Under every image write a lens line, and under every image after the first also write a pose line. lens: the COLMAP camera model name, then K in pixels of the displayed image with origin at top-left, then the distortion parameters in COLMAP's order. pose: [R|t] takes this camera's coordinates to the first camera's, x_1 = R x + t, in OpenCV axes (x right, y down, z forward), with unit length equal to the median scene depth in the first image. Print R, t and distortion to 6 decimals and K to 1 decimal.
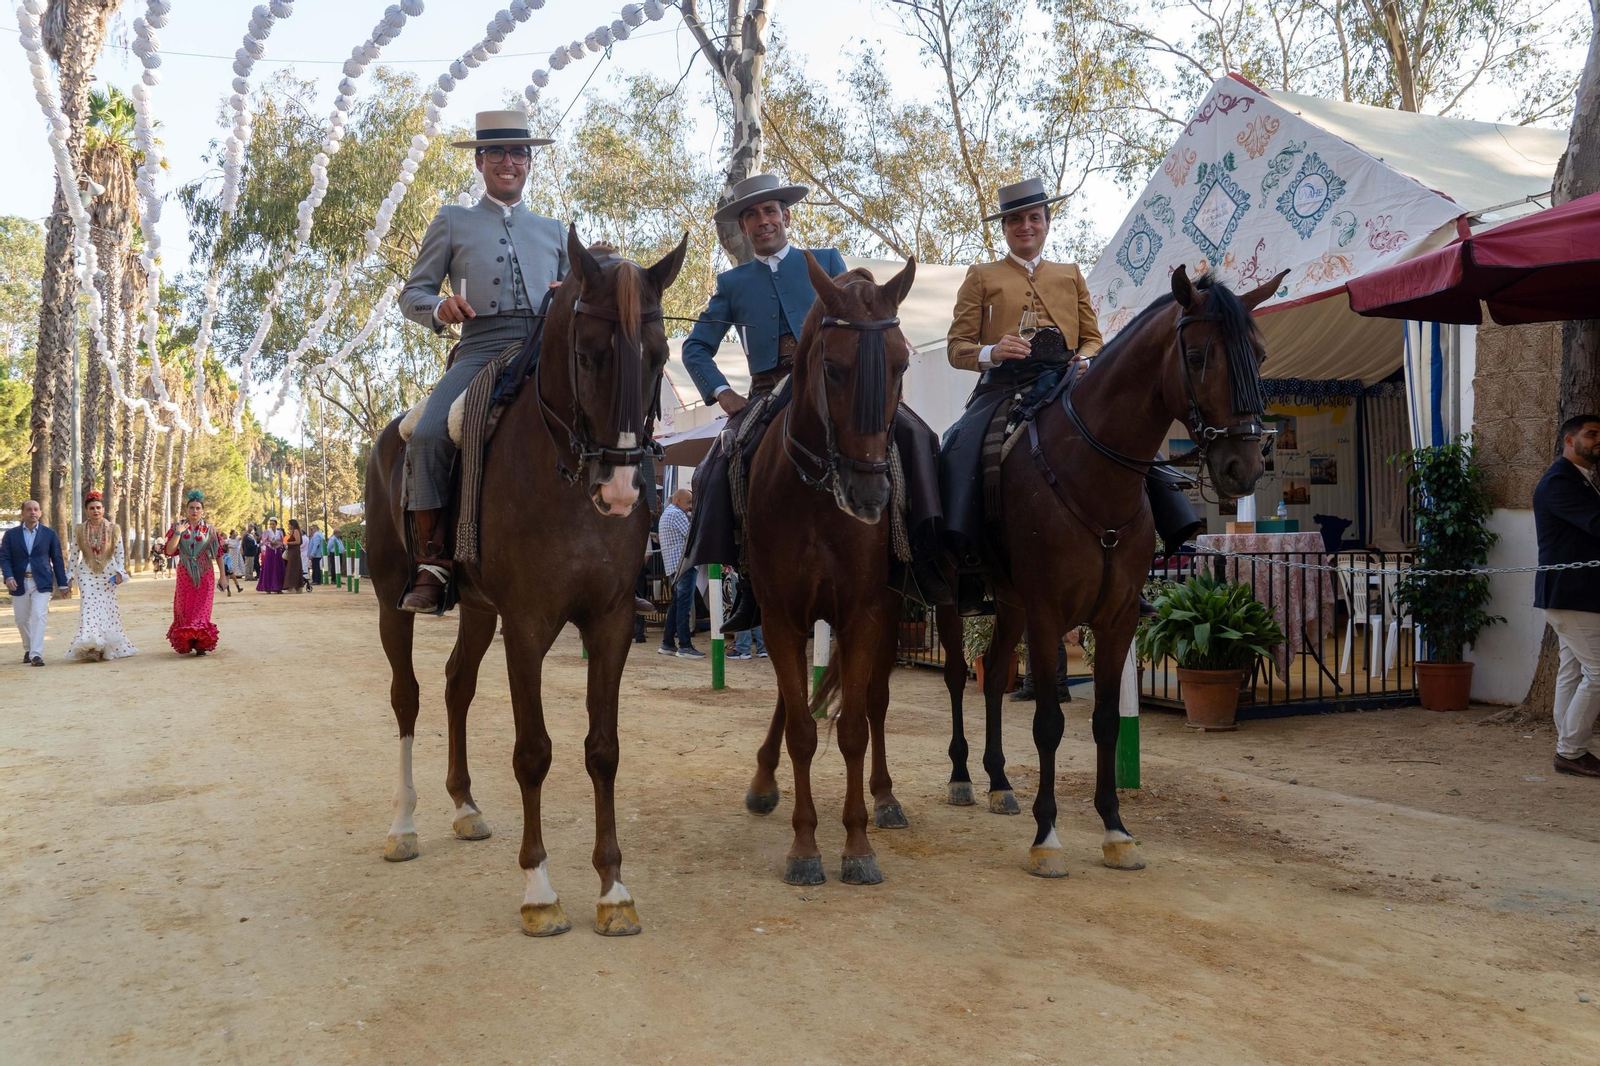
lens RADIAL K [[1325.4, 0, 799.7], [0, 1325.4, 551.8], [0, 0, 1]] dist [0.001741, 0.006812]
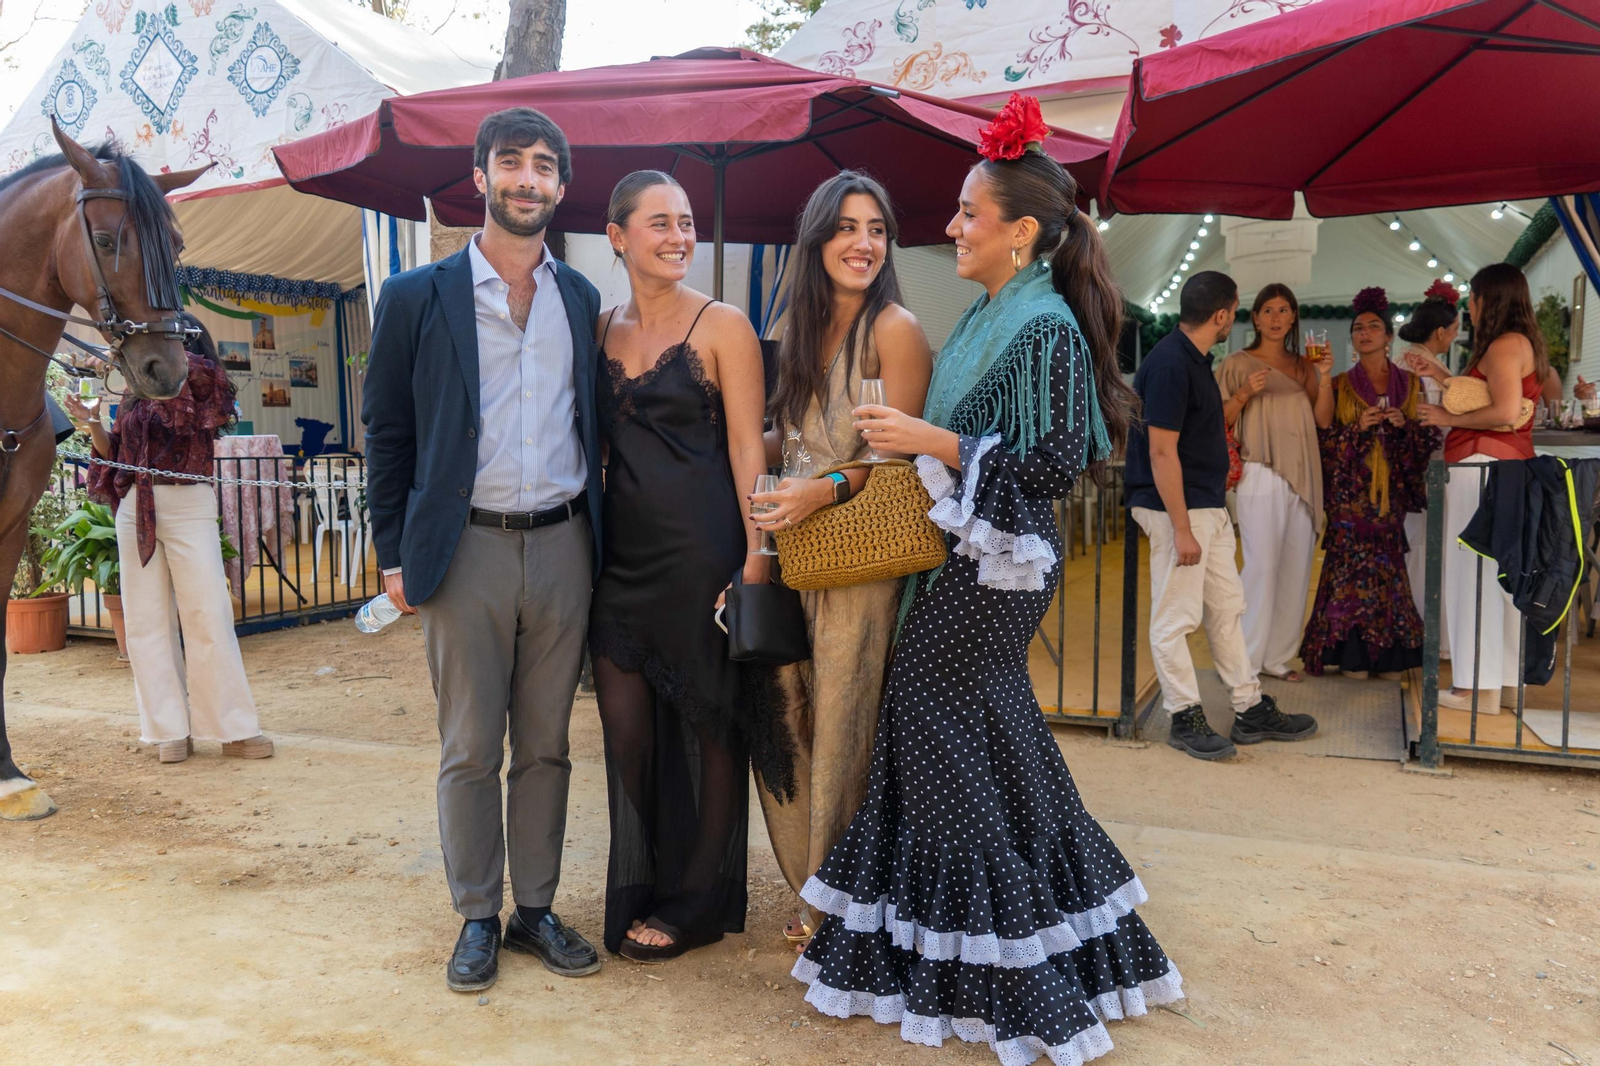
lens RADIAL K [[1241.3, 0, 800.0], [0, 1241.3, 533.0], [0, 0, 1]] dist [0.005914, 0.007767]
pose [[0.742630, -0.041743, 0.668399, 0.077877], [-0.000481, 0.998022, 0.062863, -0.001433], [-0.669701, -0.047005, 0.741141, 0.103072]]
